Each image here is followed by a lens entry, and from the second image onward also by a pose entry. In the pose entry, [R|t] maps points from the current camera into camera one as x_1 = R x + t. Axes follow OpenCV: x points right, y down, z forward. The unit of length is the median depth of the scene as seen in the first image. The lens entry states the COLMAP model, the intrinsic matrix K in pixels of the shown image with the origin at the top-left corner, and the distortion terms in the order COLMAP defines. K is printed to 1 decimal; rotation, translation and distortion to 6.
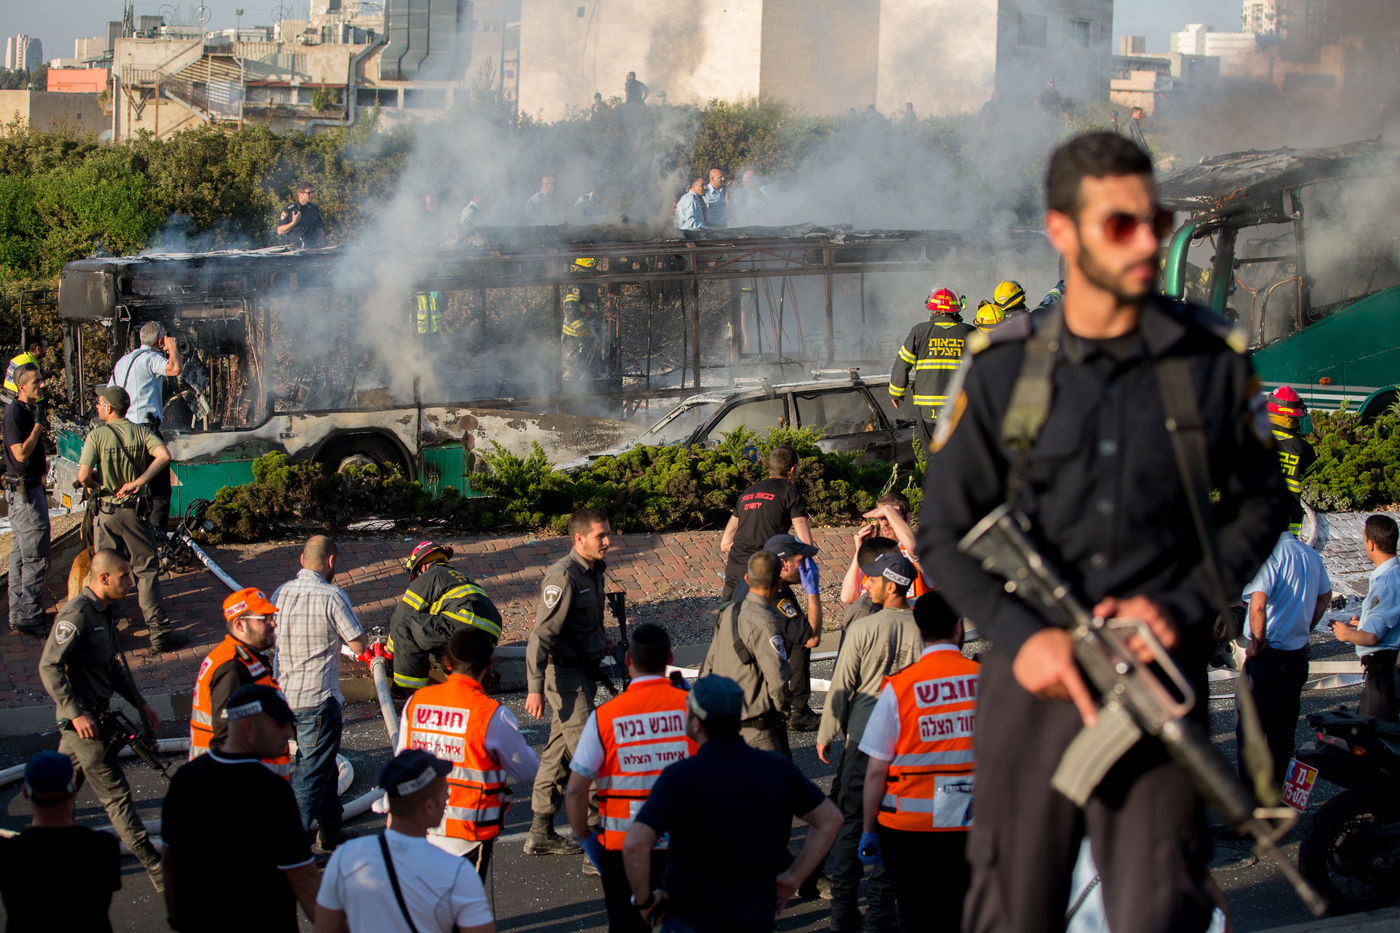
lens RADIAL K [[2966.7, 0, 699.8], [0, 2966.7, 462.0], [0, 0, 1]] dist [-0.363127, 0.000000]
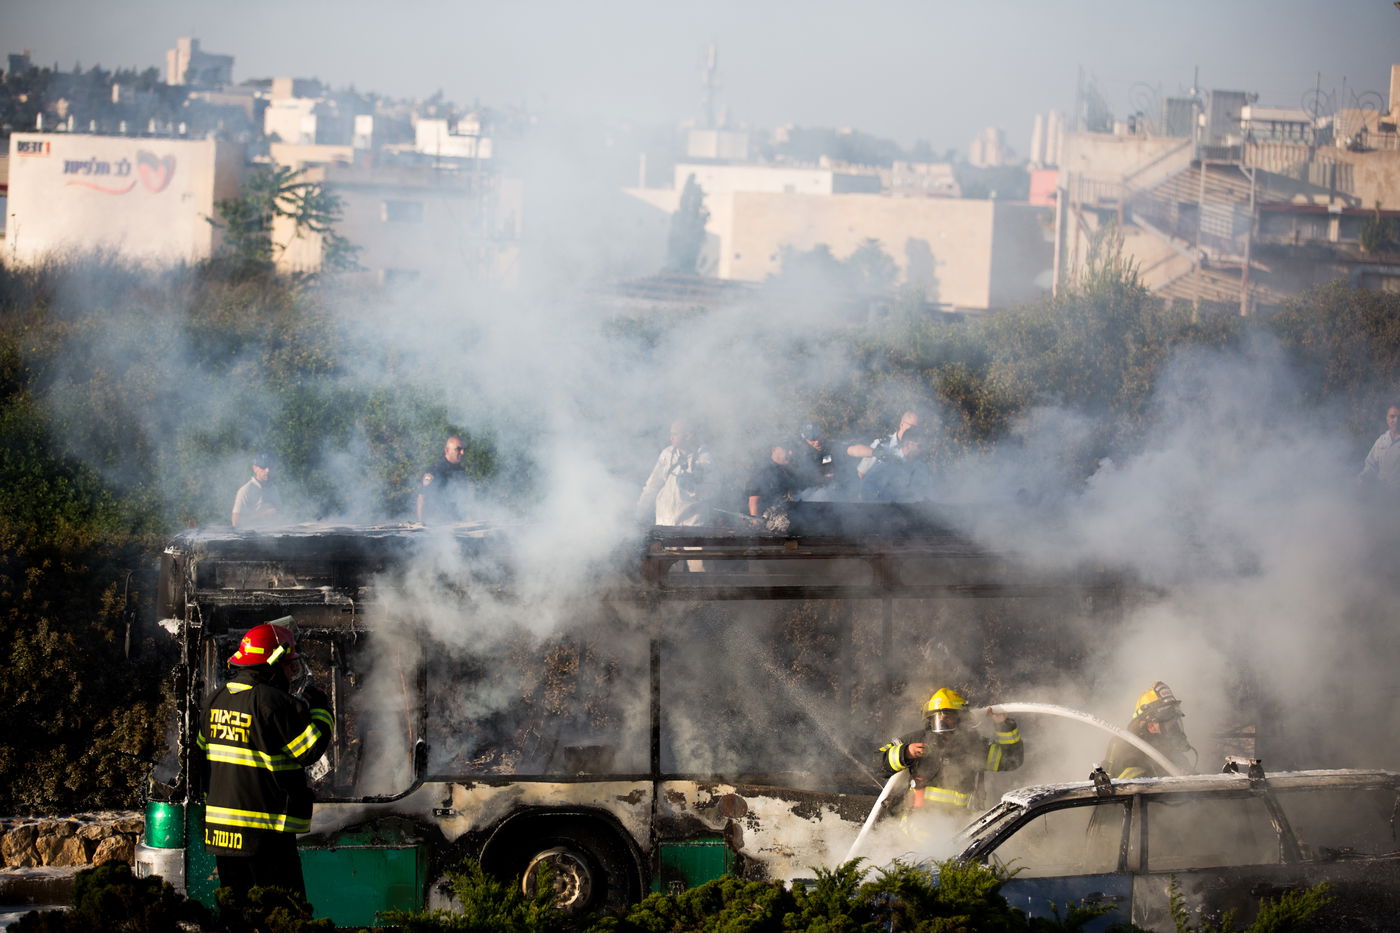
lens RADIAL K [[4446.9, 0, 711.9], [0, 4446.9, 471.6], [0, 0, 1]] dist [0.063252, 0.000000]
pose [[0.953259, 0.032153, -0.300440, 0.148935], [-0.052177, 0.996902, -0.058863, -0.020738], [0.297617, 0.071788, 0.951983, 0.050235]]
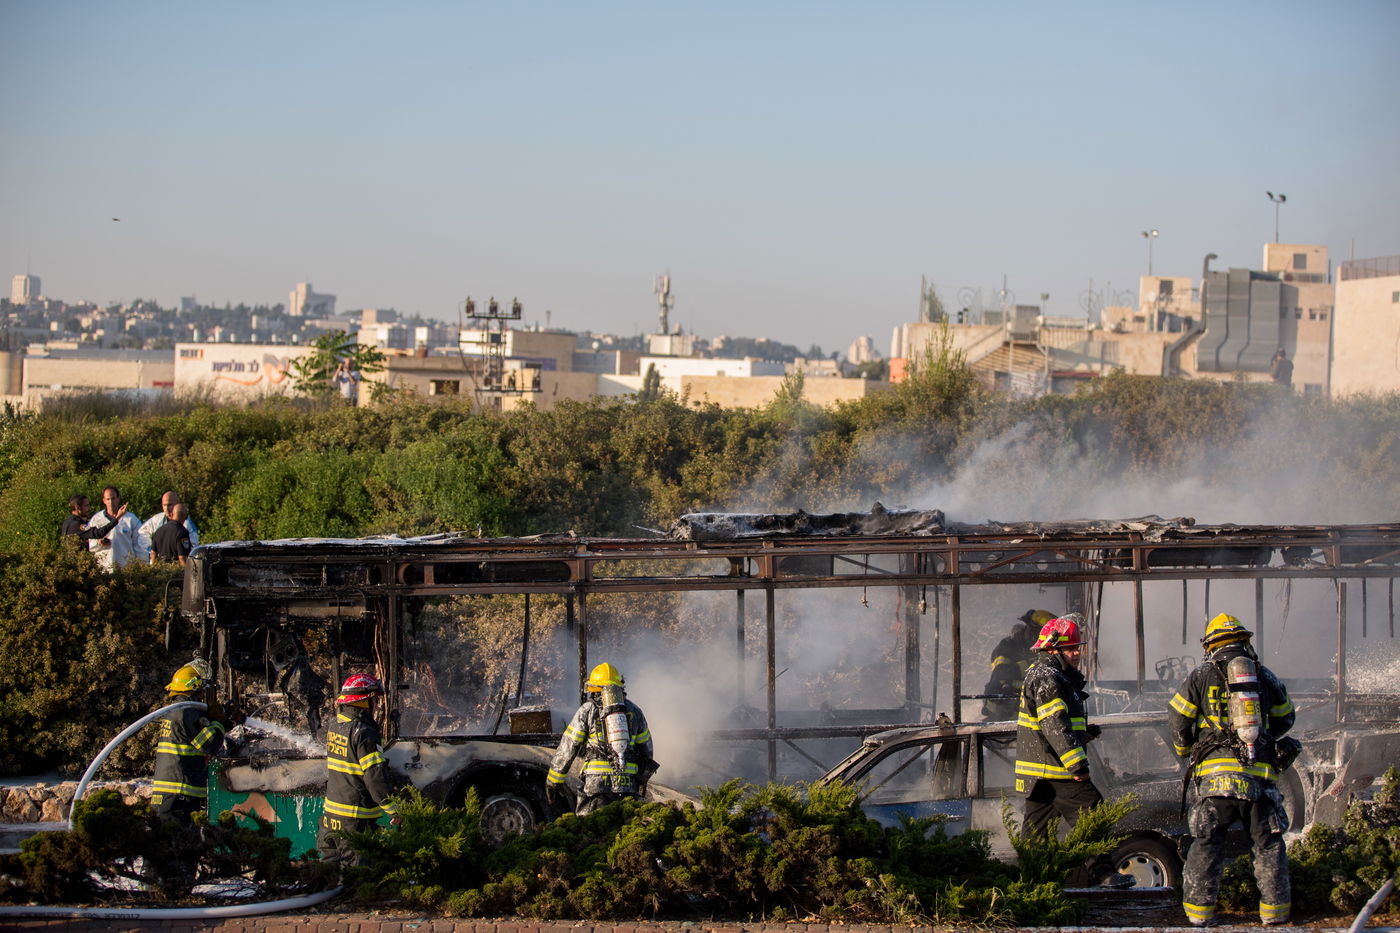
lens RADIAL K [[3108.0, 0, 694.7], [0, 3108.0, 460.8], [0, 0, 1]] dist [-0.213046, 0.000000]
pose [[0.955772, 0.005744, -0.294053, 0.129027], [-0.035841, 0.994632, -0.097066, -0.008889], [0.291917, 0.103312, 0.950848, 0.145458]]
